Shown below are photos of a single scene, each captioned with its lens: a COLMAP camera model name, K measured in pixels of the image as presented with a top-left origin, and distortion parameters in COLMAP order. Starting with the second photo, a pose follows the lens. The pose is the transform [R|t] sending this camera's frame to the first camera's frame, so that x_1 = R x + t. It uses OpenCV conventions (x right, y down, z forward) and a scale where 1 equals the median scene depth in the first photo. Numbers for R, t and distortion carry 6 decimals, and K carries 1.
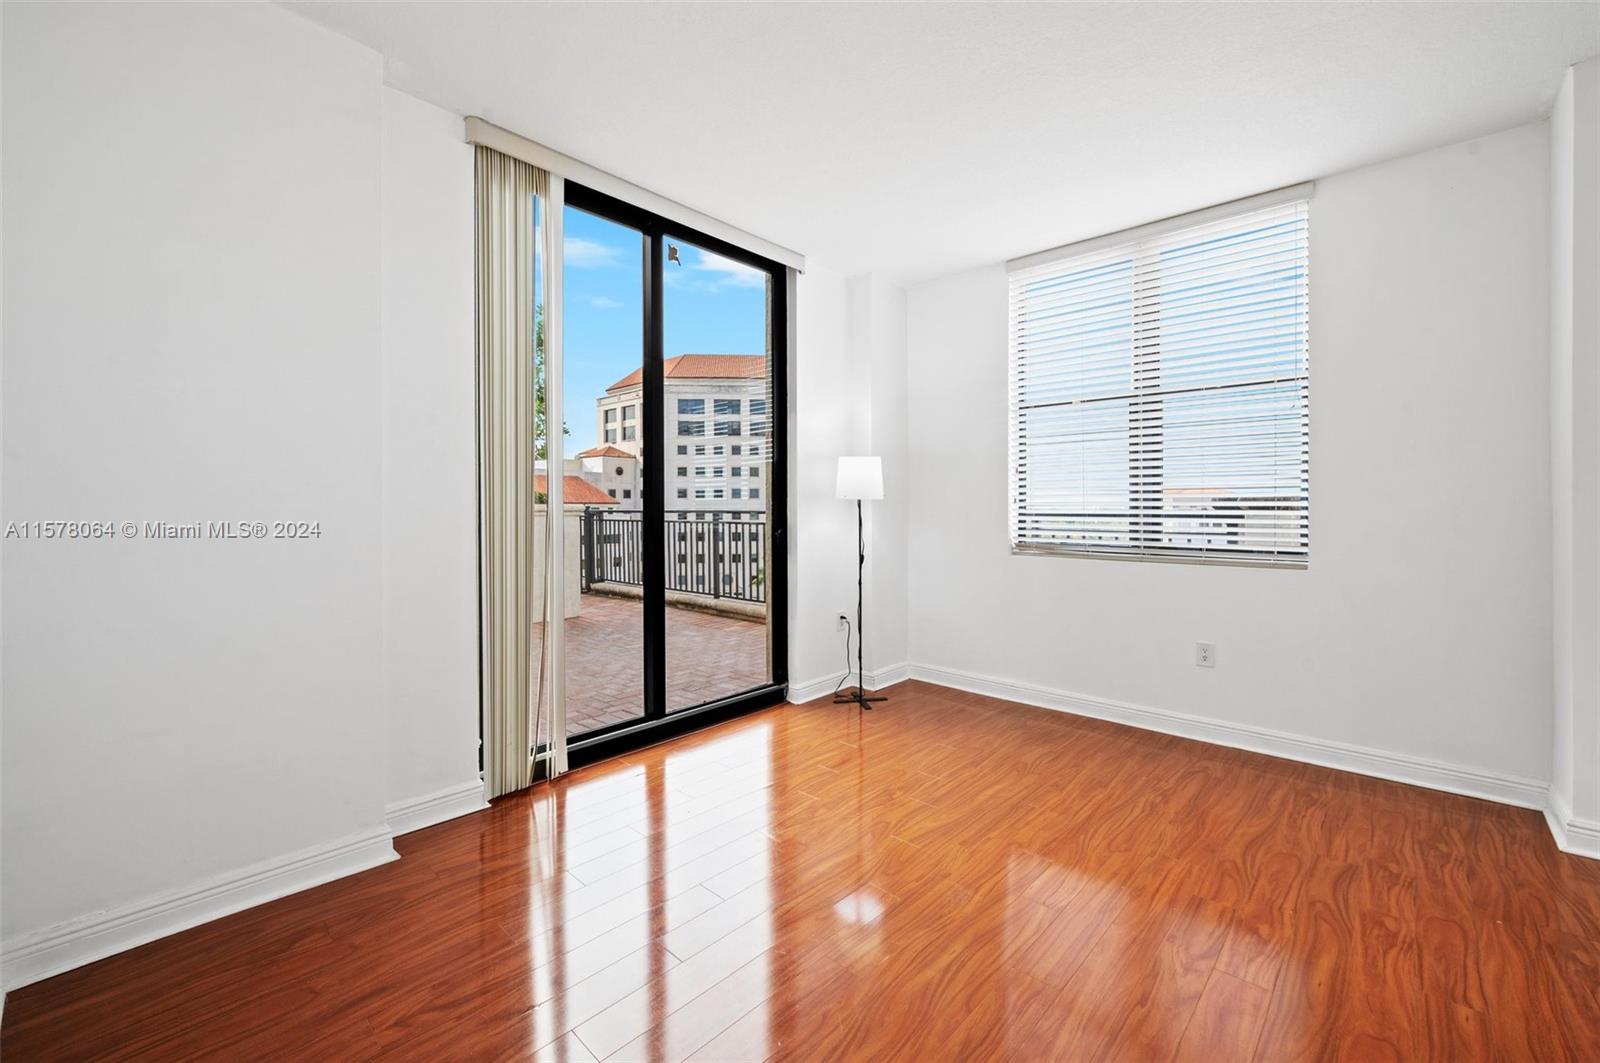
lens RADIAL K [[648.5, 0, 804.2], [0, 648.5, 511.3], [0, 0, 1]] dist [-0.002276, -0.000317]
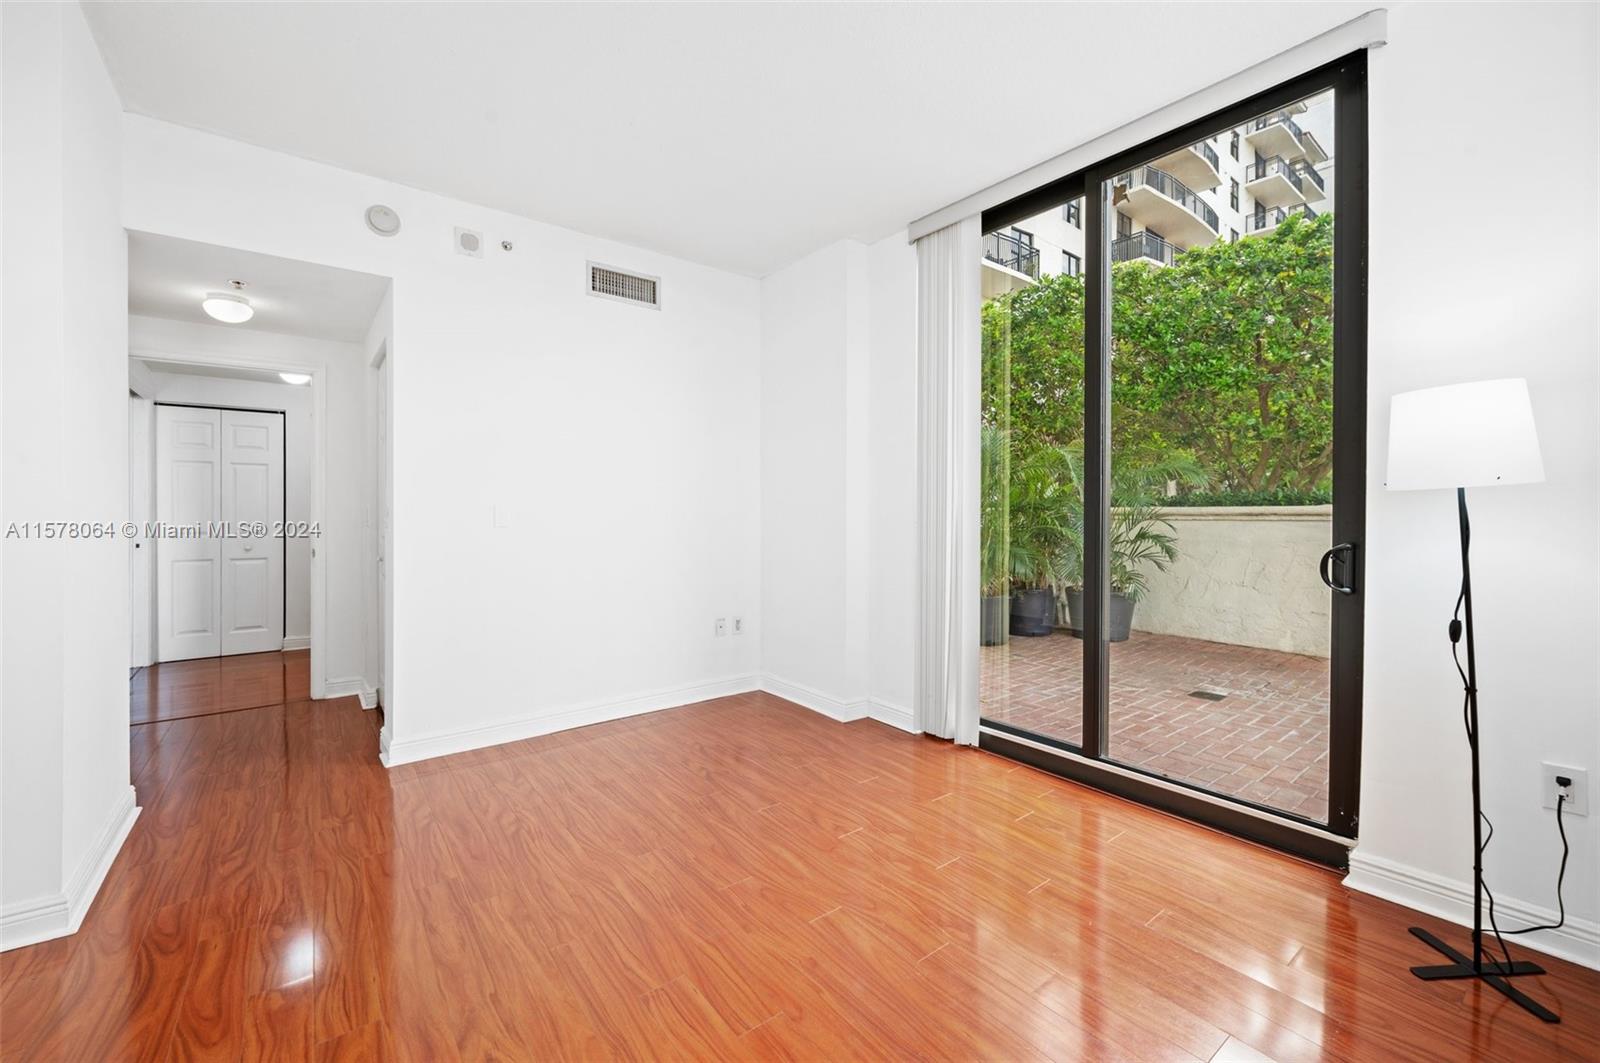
lens RADIAL K [[648.5, 0, 804.2], [0, 648.5, 511.3], [0, 0, 1]] dist [-0.002276, -0.000317]
pose [[-0.154816, 0.002049, -0.987941, 0.744274], [-0.003029, 0.999992, 0.002549, -0.004075], [0.987939, 0.003387, -0.154808, 0.840230]]
